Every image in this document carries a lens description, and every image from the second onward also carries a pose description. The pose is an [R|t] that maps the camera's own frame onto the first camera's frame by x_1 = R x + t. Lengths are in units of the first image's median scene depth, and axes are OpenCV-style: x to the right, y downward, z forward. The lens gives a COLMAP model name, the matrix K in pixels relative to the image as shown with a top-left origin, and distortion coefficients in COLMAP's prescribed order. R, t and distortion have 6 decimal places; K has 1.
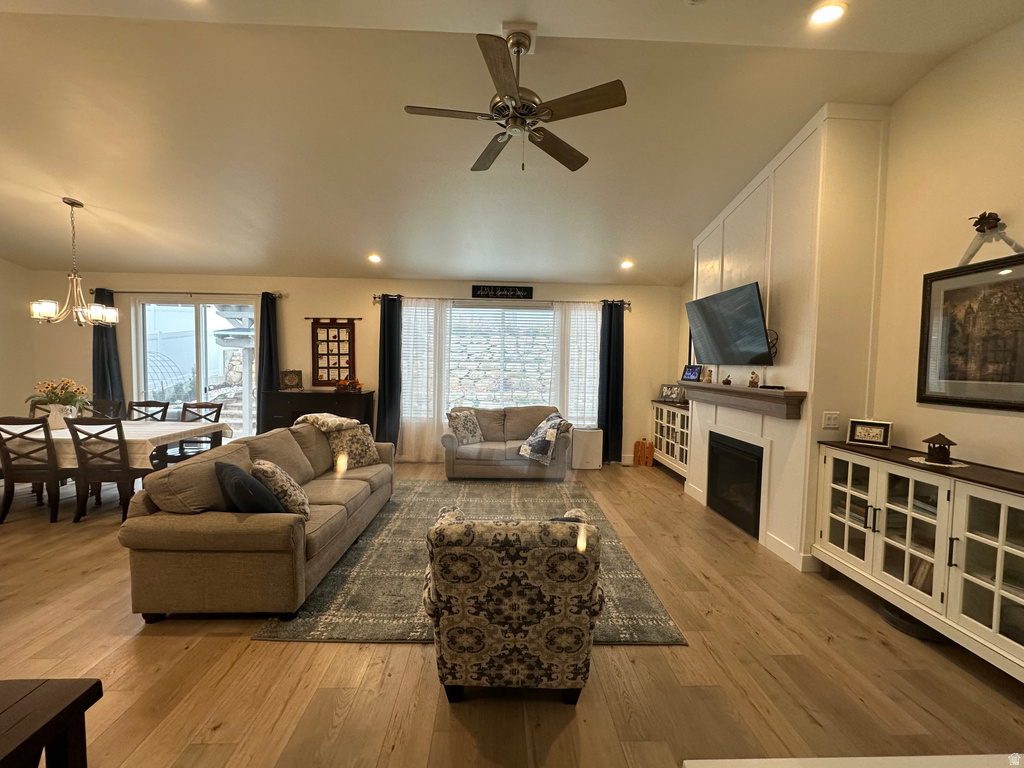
lens RADIAL K [[406.2, 0, 511.2], [0, 406.2, 383.4], [0, 0, 1]] dist [-0.003150, 0.000406]
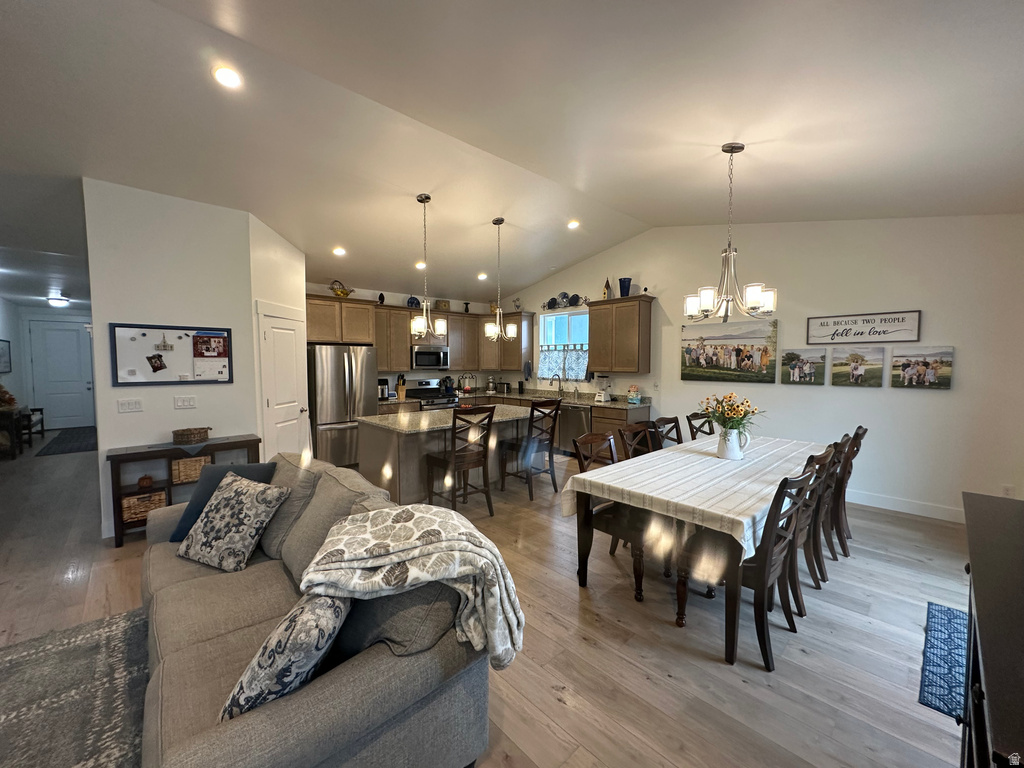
lens RADIAL K [[406.2, 0, 511.2], [0, 406.2, 383.4], [0, 0, 1]] dist [-0.003150, 0.000406]
pose [[-0.755494, 0.017889, -0.654911, -0.255056], [-0.044218, 0.995955, 0.078215, -0.058397], [0.653662, 0.088050, -0.751647, 1.086596]]
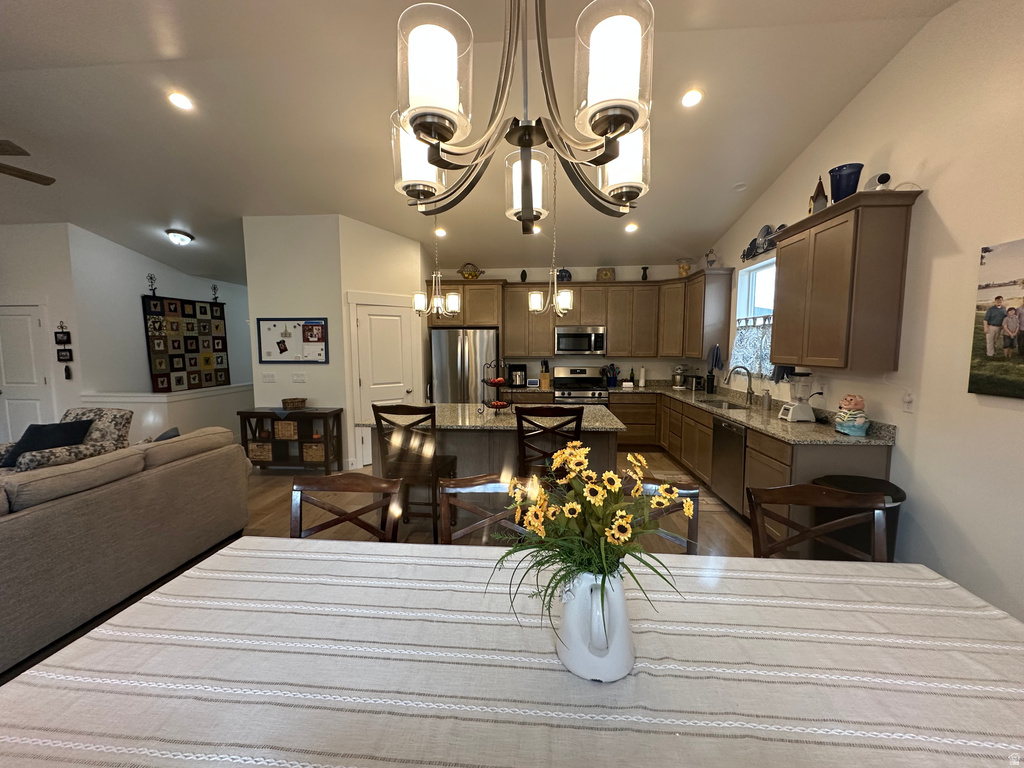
lens RADIAL K [[406.2, 0, 511.2], [0, 406.2, 383.4], [0, 0, 1]] dist [-0.003150, 0.000406]
pose [[-0.993981, -0.026639, 0.106267, -0.910011], [-0.011434, 0.989914, 0.141205, -0.066089], [-0.108956, 0.139140, -0.984260, 1.023242]]
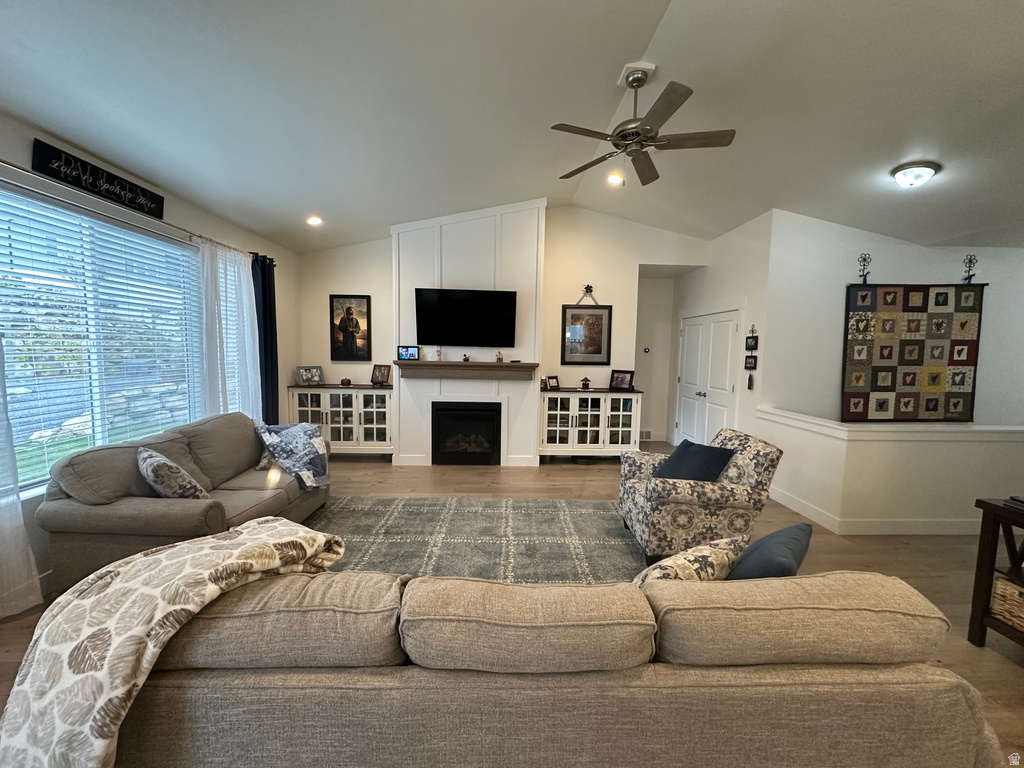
lens RADIAL K [[406.2, 0, 511.2], [0, 406.2, 383.4], [0, 0, 1]] dist [-0.003150, 0.000406]
pose [[0.003051, -0.100502, 0.994932, -0.597838], [0.032446, 0.994423, 0.100351, -0.041890], [-0.999469, 0.031975, 0.006295, 0.665005]]
